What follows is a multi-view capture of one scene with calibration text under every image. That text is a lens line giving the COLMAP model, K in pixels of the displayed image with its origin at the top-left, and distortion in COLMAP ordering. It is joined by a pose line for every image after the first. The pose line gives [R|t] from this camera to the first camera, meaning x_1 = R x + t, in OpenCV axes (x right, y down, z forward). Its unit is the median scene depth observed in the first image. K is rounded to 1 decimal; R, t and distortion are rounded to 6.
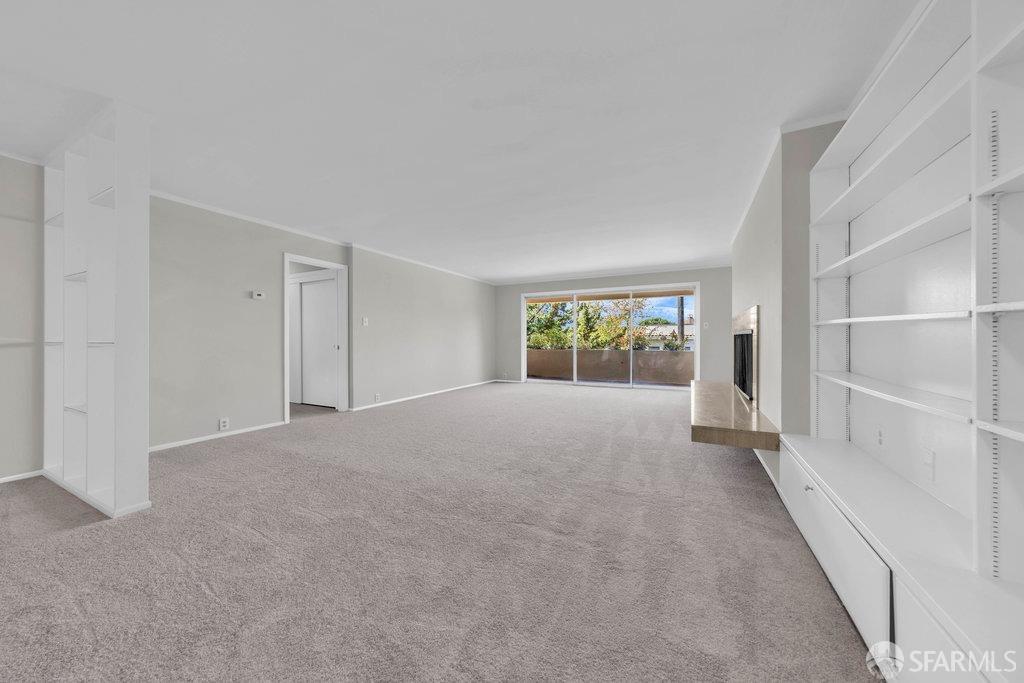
lens RADIAL K [[355.1, 0, 513.2], [0, 355.1, 340.2], [0, 0, 1]] dist [-0.002906, 0.000012]
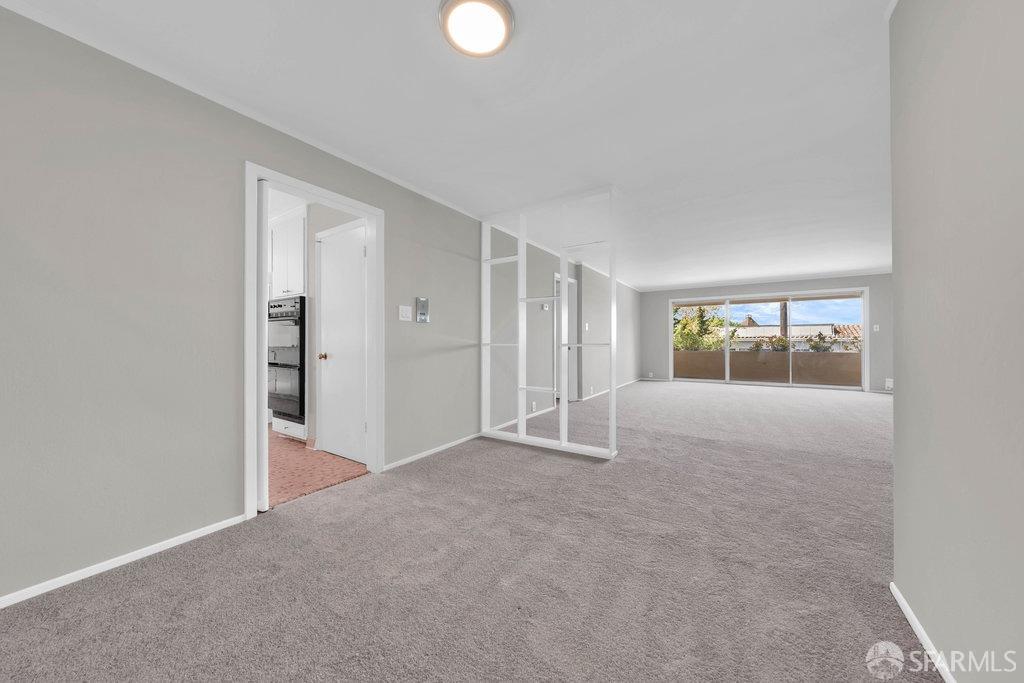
lens RADIAL K [[355.1, 0, 510.2], [0, 355.1, 339.1], [0, 0, 1]] dist [-0.002906, 0.000012]
pose [[0.993139, -0.001639, -0.116928, -0.397181], [0.000646, 0.999963, -0.008527, -0.000118], [0.116937, 0.008392, 0.993104, -0.164539]]
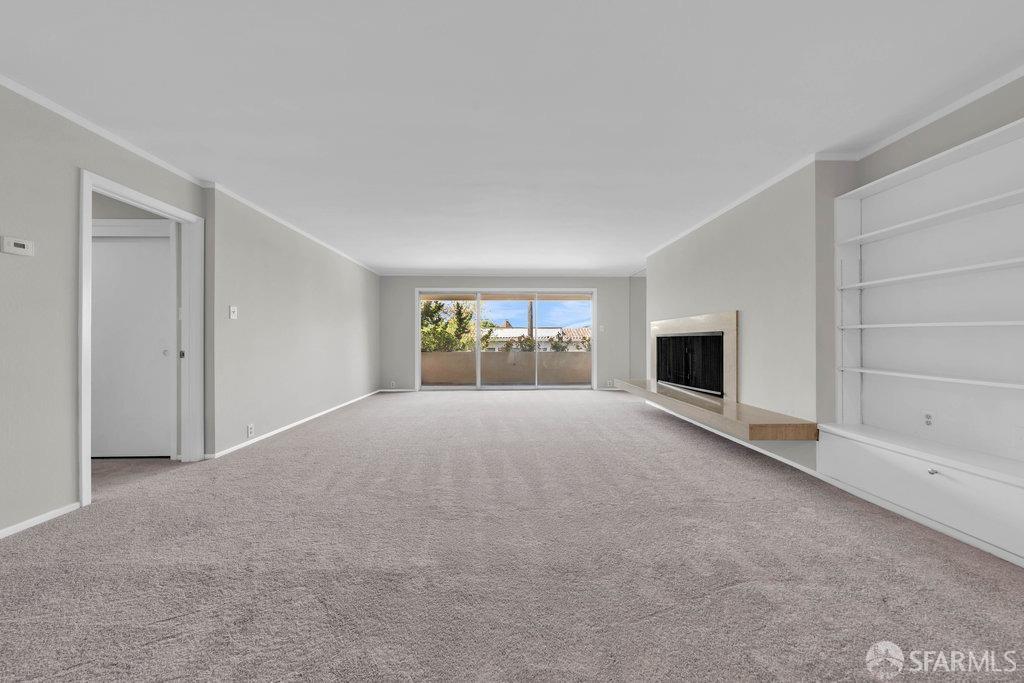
lens RADIAL K [[355.1, 0, 517.0], [0, 355.1, 338.4], [0, 0, 1]] dist [-0.002906, 0.000012]
pose [[0.876123, 0.004247, 0.482069, -0.208299], [0.000585, 0.999951, -0.009872, 0.000449], [-0.482087, 0.008931, 0.876078, 0.154665]]
